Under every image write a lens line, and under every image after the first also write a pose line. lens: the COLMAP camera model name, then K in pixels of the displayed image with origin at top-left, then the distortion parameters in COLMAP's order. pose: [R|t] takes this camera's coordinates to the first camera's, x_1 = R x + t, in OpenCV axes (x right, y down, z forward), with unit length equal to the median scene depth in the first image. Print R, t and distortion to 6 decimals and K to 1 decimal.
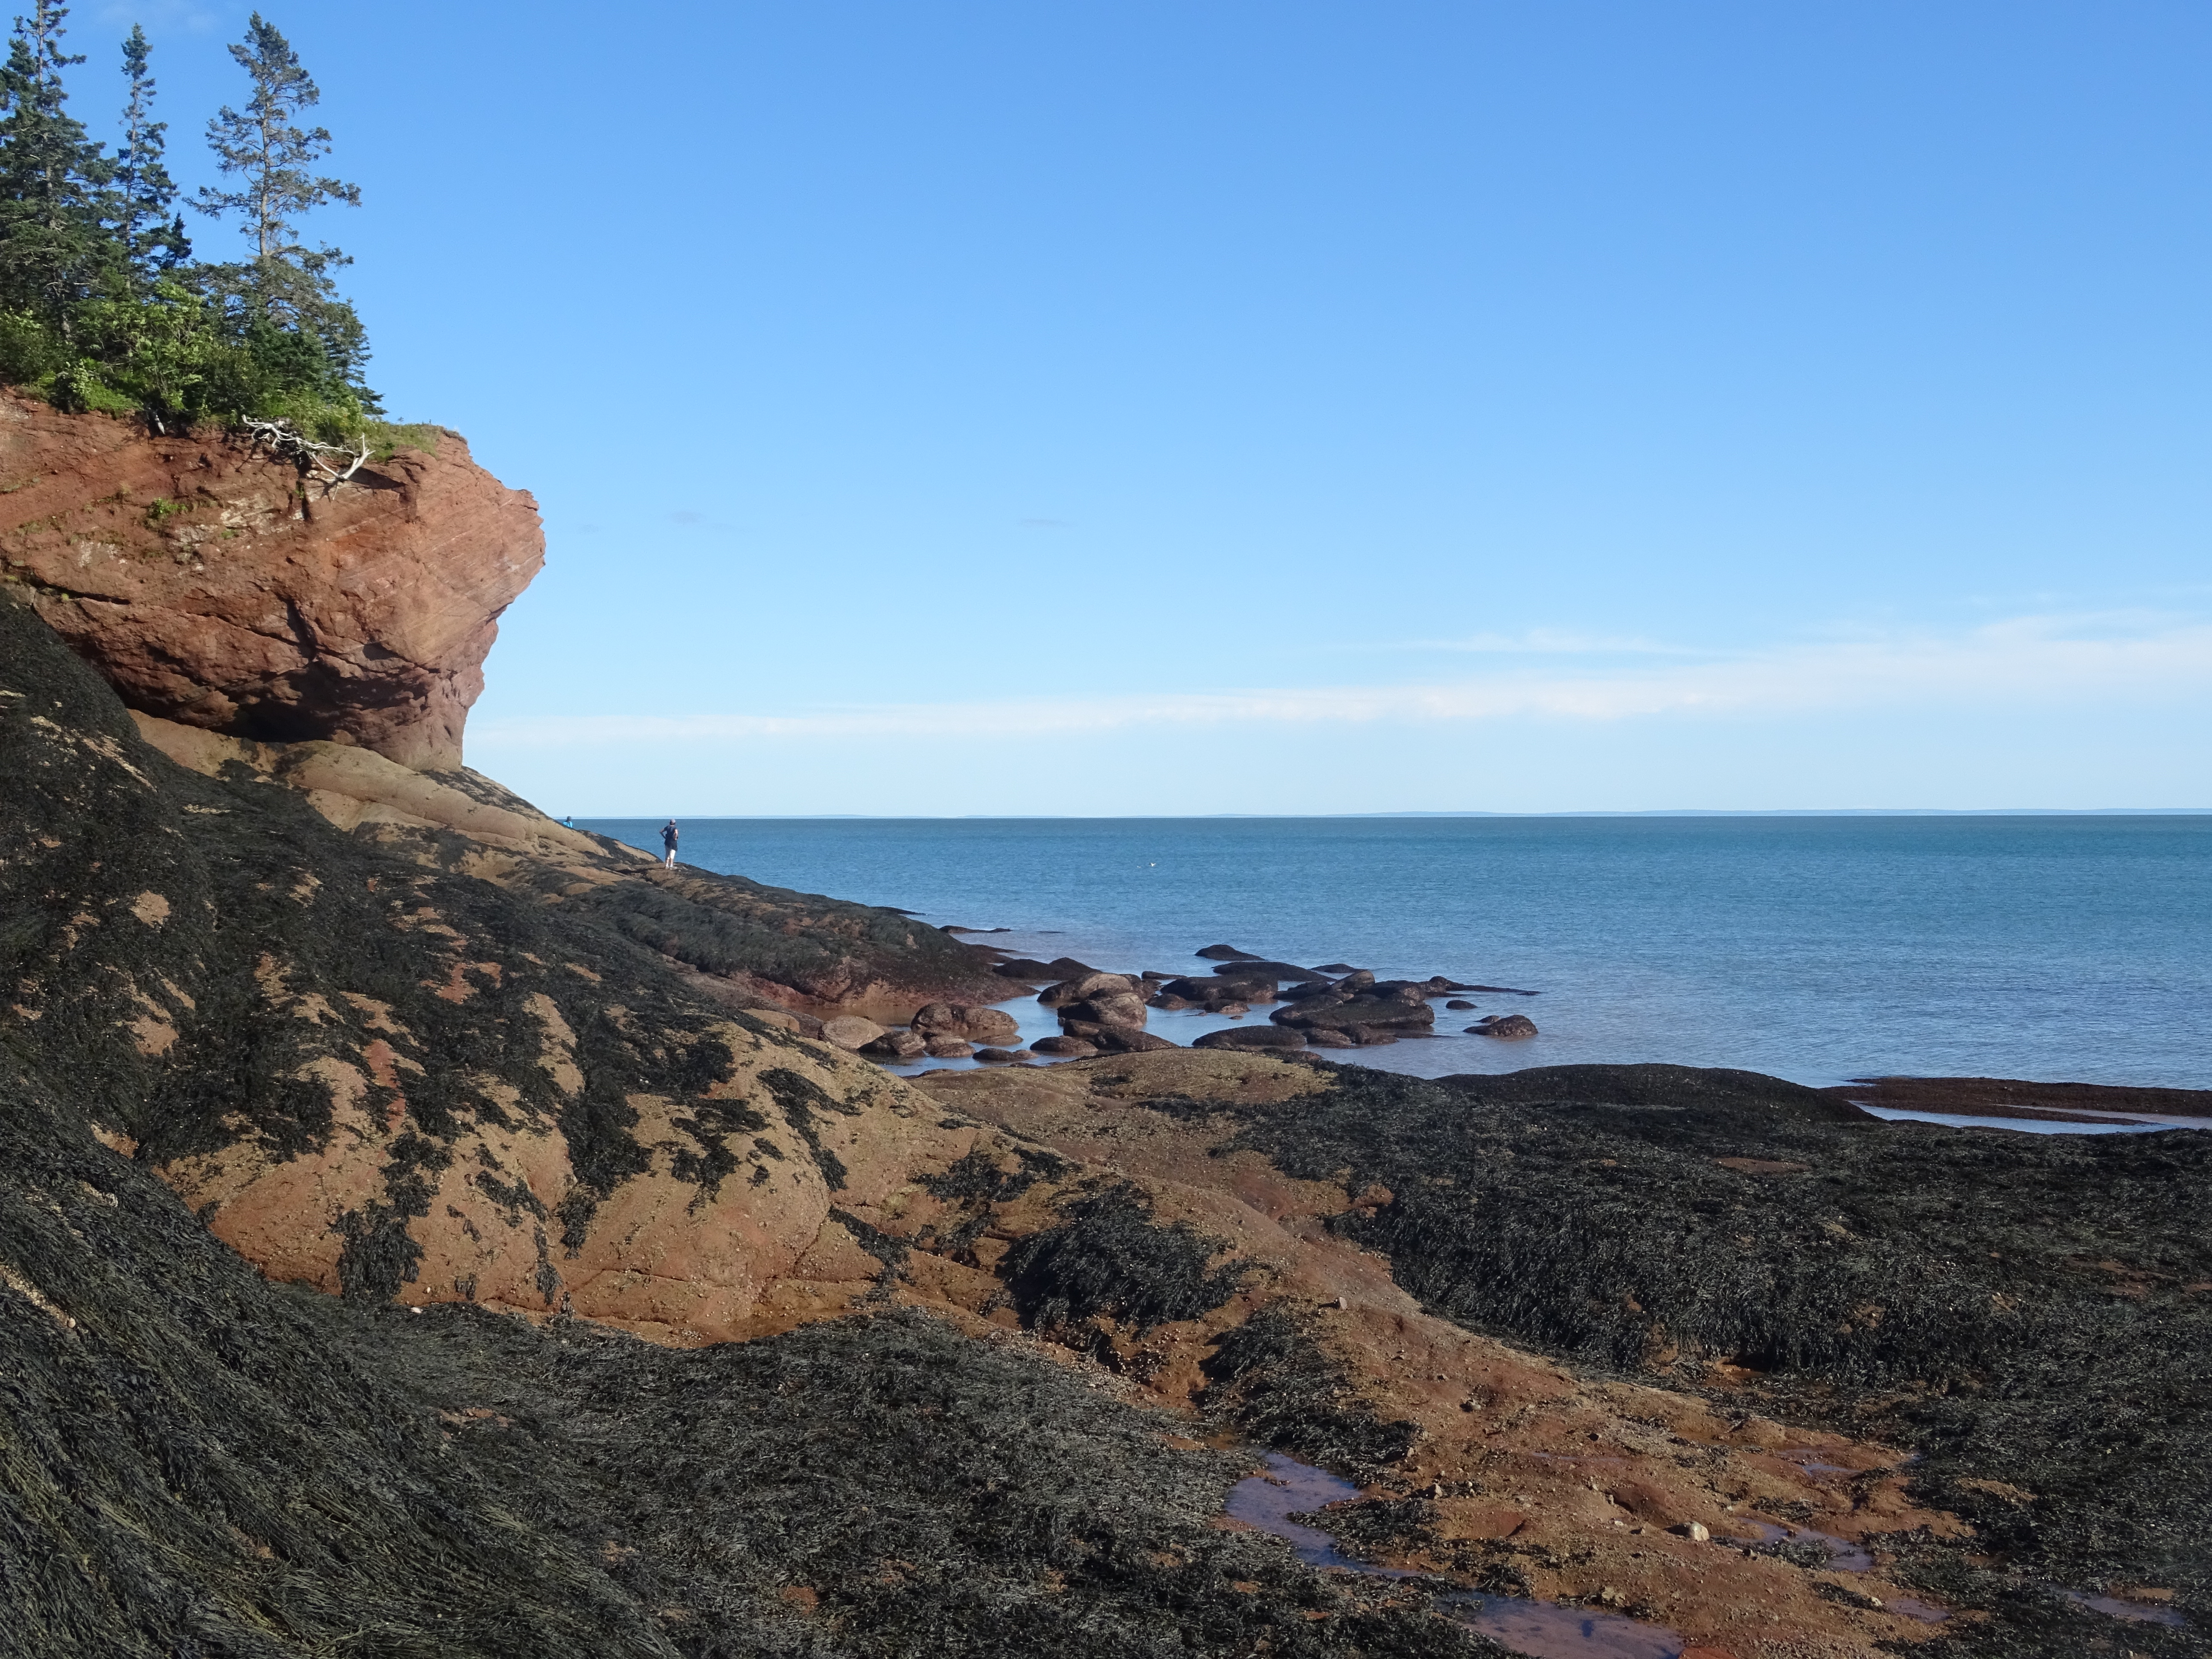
lens RADIAL K [[2575.8, 0, 1115.3], [0, 2575.8, 835.0], [0, 0, 1]] dist [-0.050592, 0.000000]
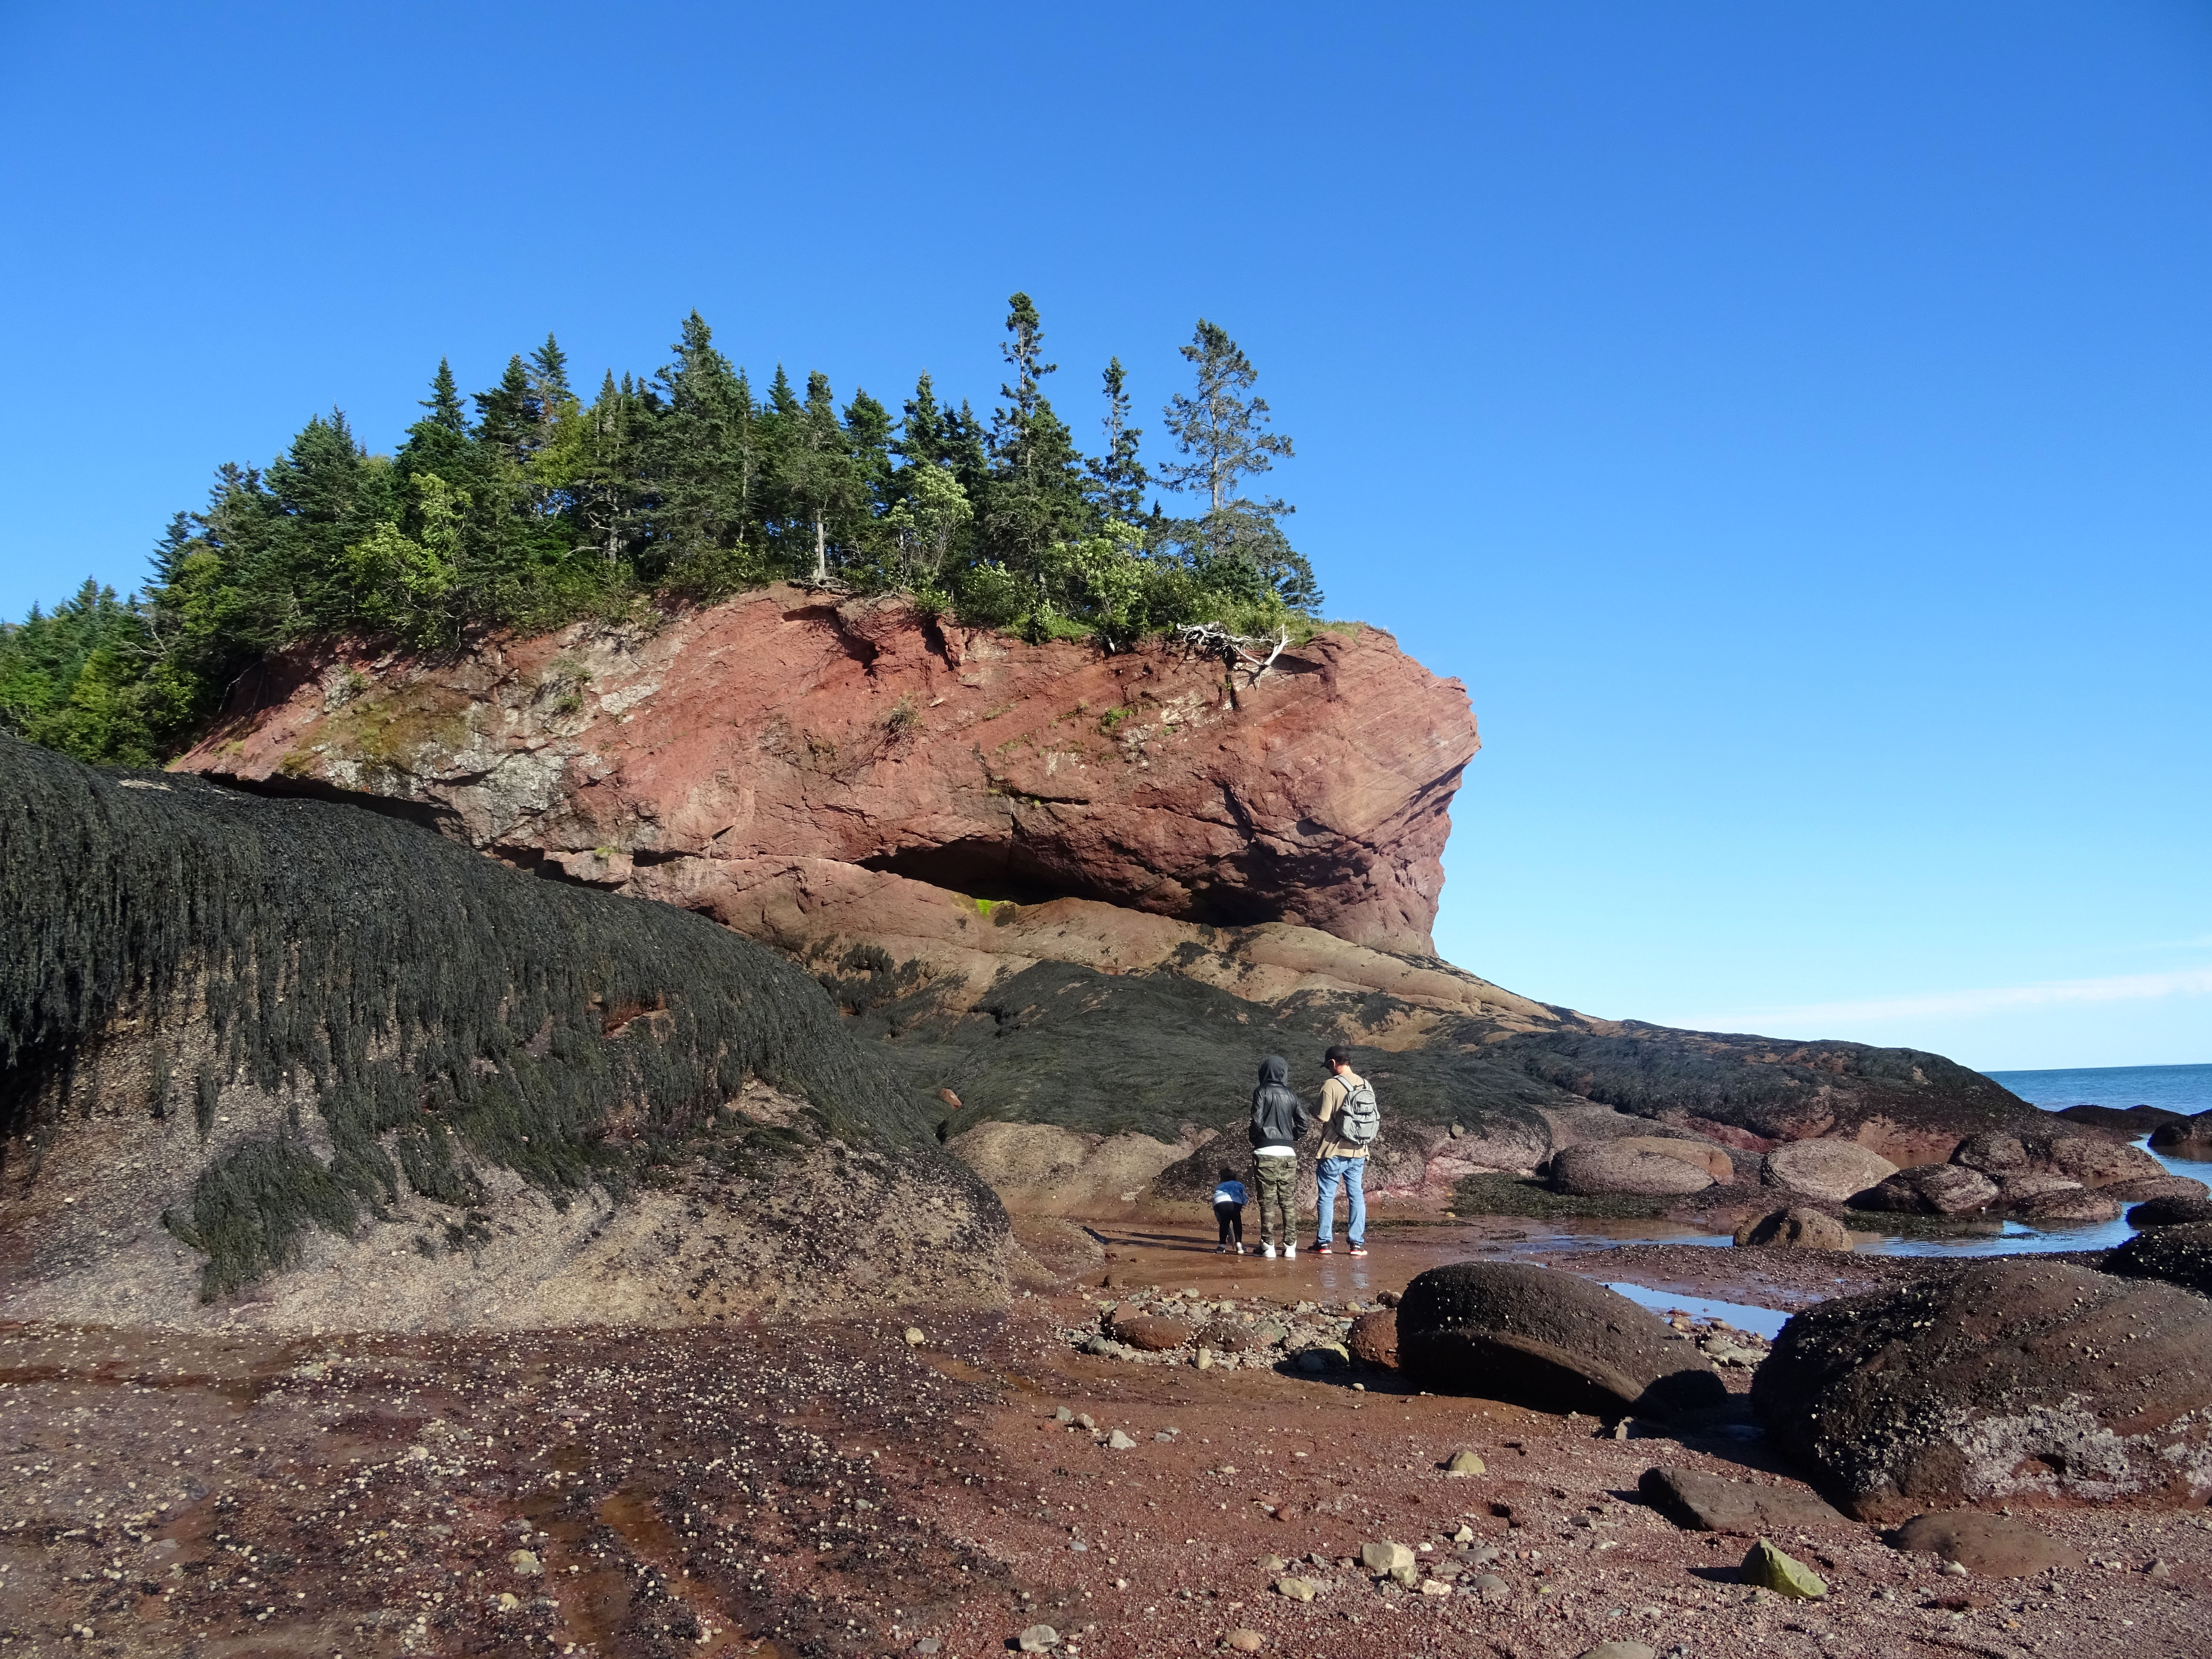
lens RADIAL K [[1622.6, 0, 1093.7], [0, 1622.6, 810.8], [0, 0, 1]] dist [0.003030, -0.001688]
pose [[0.861256, -0.114887, -0.495014, -0.037784], [0.027312, 0.983166, -0.180663, 0.038544], [0.507436, 0.142077, 0.849896, 0.402571]]
